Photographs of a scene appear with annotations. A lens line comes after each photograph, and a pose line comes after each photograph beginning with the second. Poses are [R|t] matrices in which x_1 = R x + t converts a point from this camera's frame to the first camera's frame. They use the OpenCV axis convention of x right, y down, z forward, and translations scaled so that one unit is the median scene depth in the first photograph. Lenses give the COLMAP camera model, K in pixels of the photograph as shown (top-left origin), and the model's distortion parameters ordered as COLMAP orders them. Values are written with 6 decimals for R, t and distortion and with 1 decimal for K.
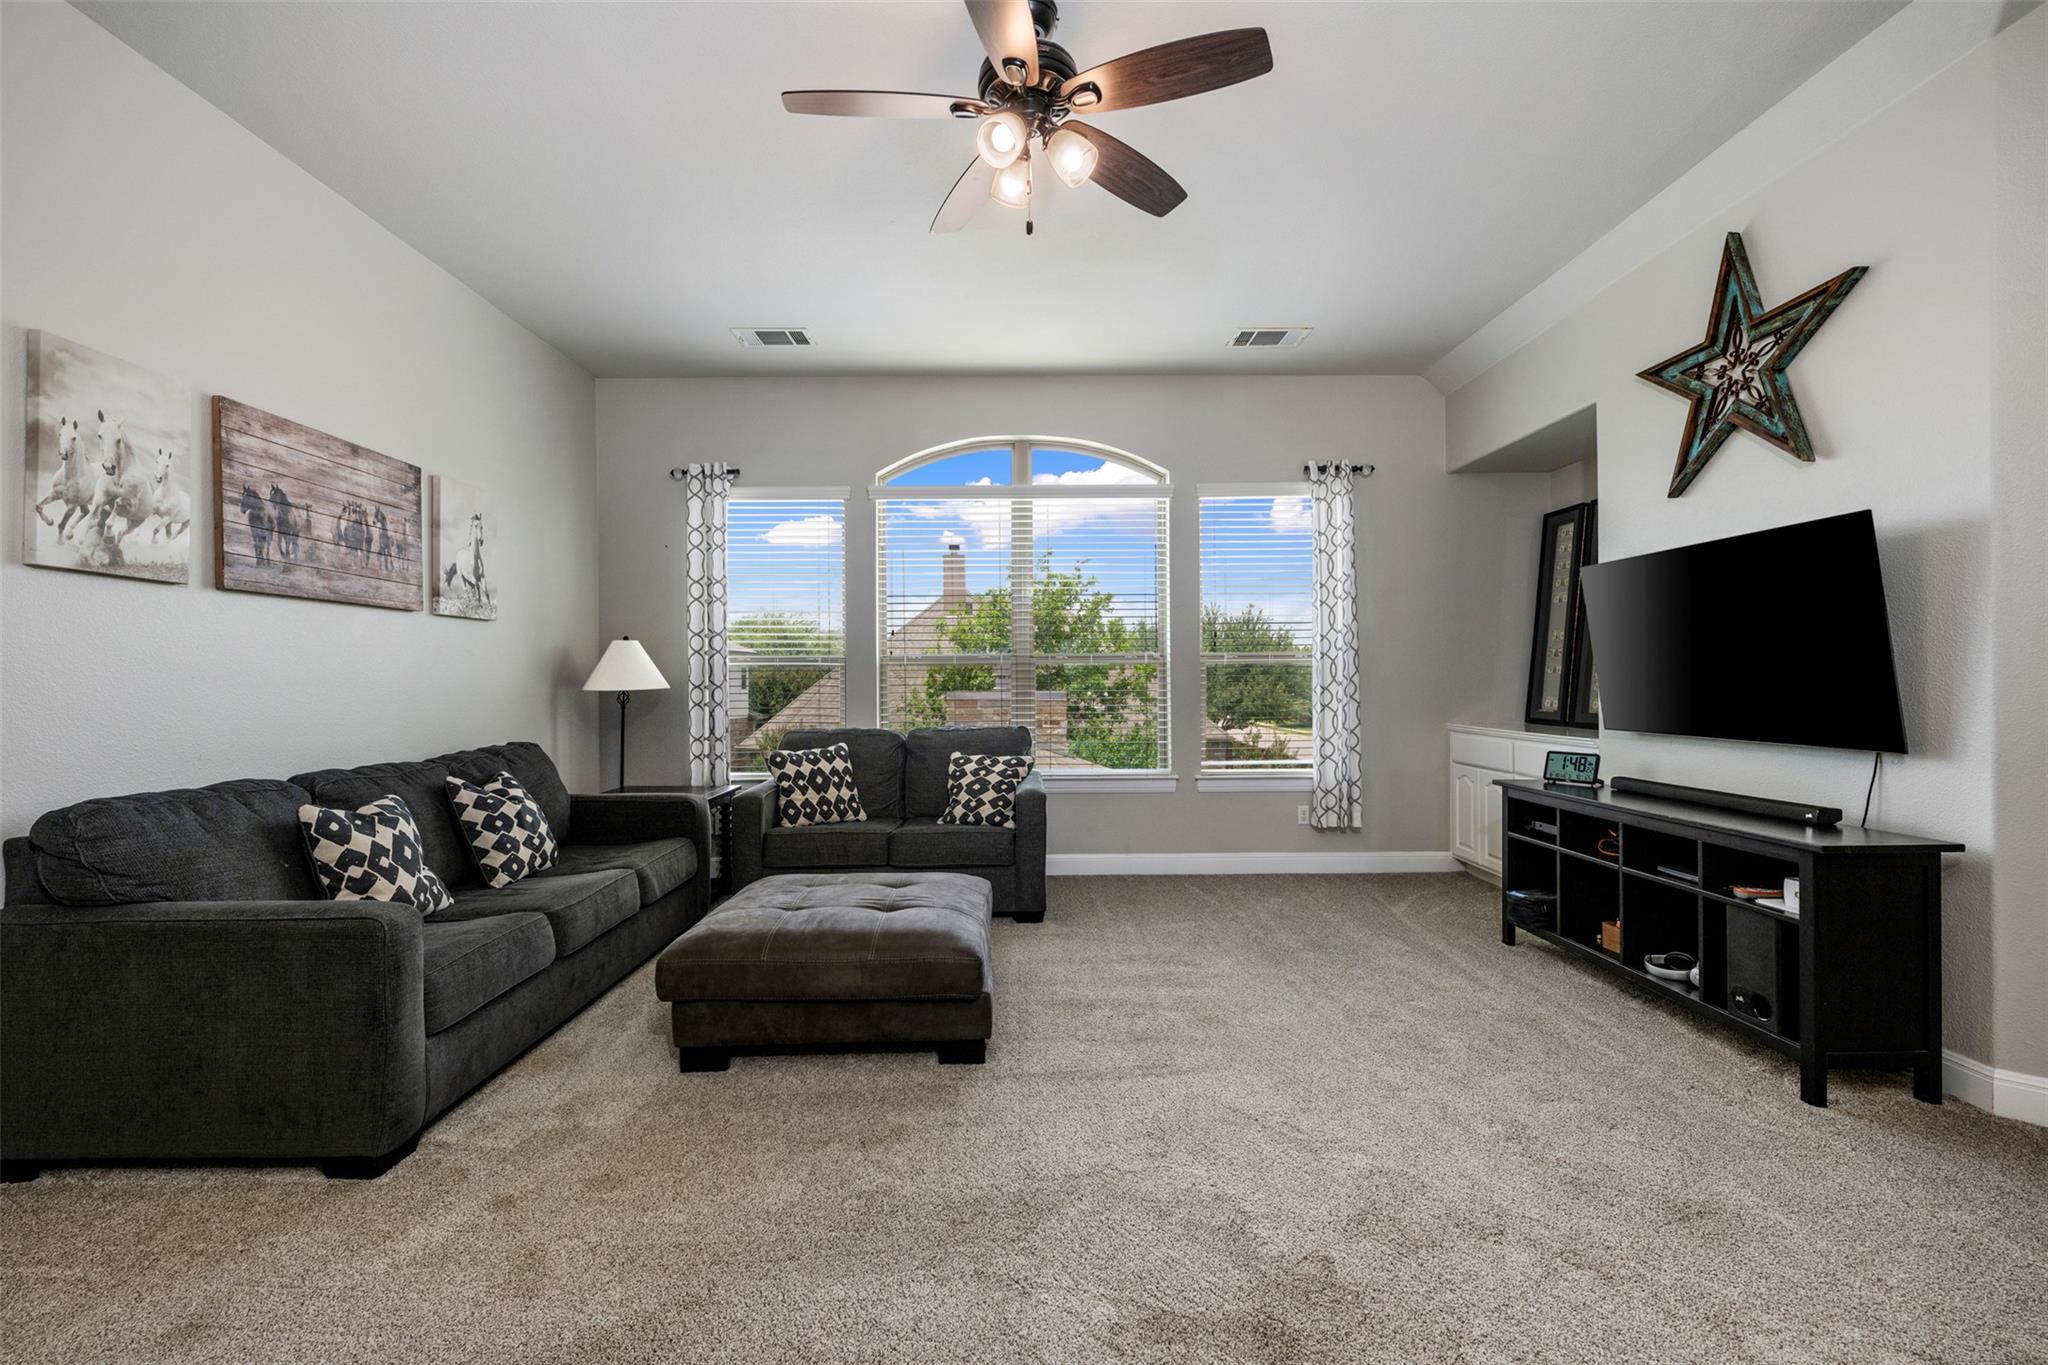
lens RADIAL K [[857.6, 0, 1021.7], [0, 857.6, 678.9], [0, 0, 1]] dist [-0.001171, 0.001286]
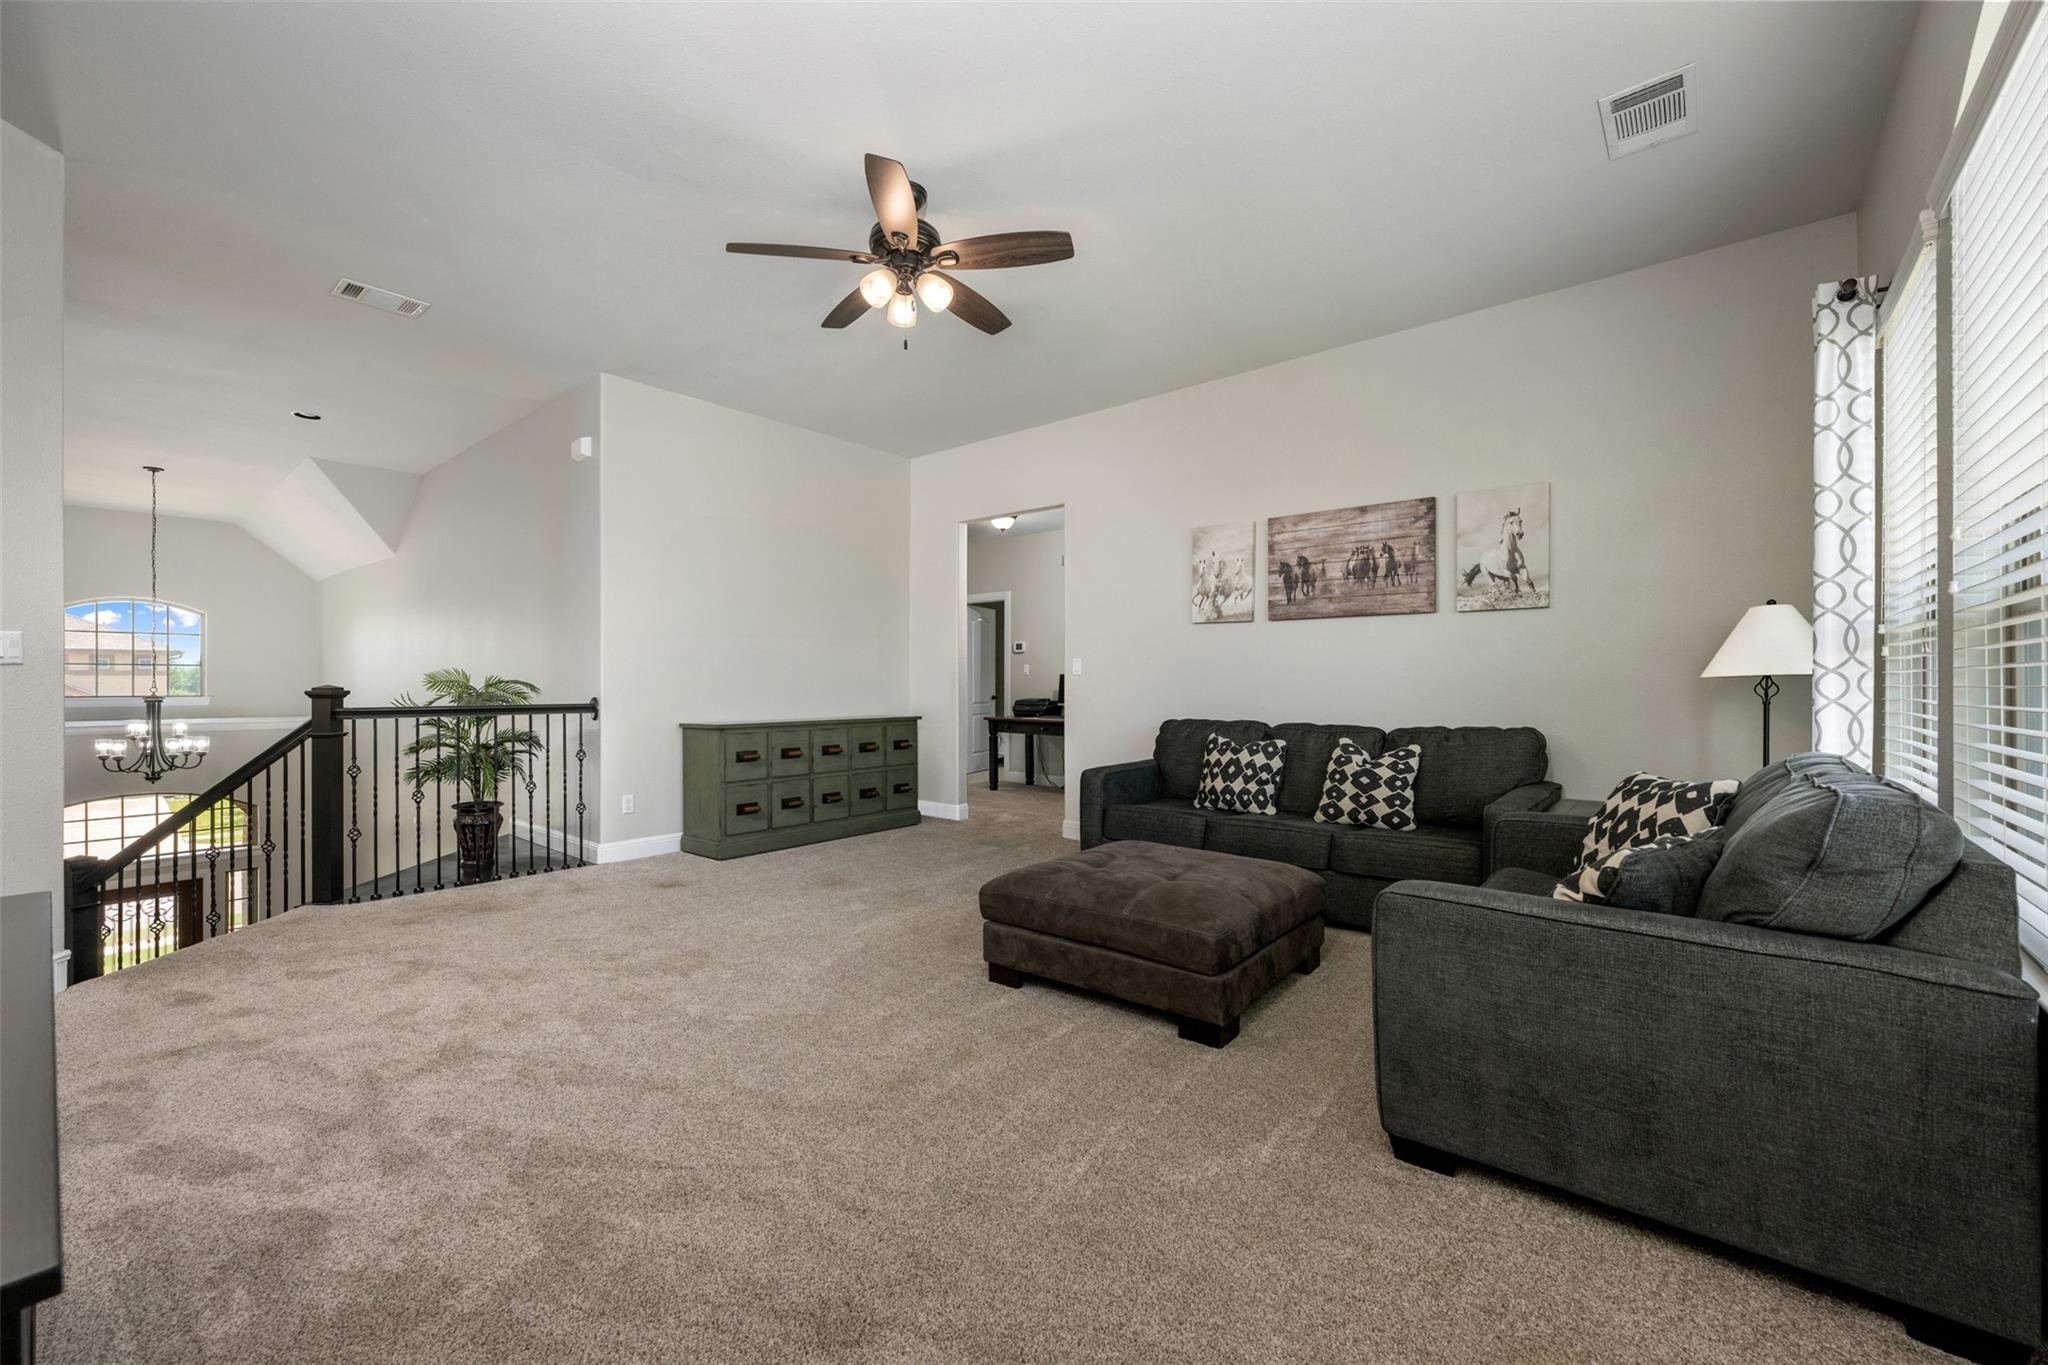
lens RADIAL K [[825.7, 0, 1020.9], [0, 825.7, 684.0], [0, 0, 1]] dist [0.001304, 0.000754]
pose [[-0.651061, 0.006523, -0.758997, 0.666036], [0.004079, 0.999979, 0.005095, 0.019506], [0.759014, 0.000221, -0.651074, 1.459645]]
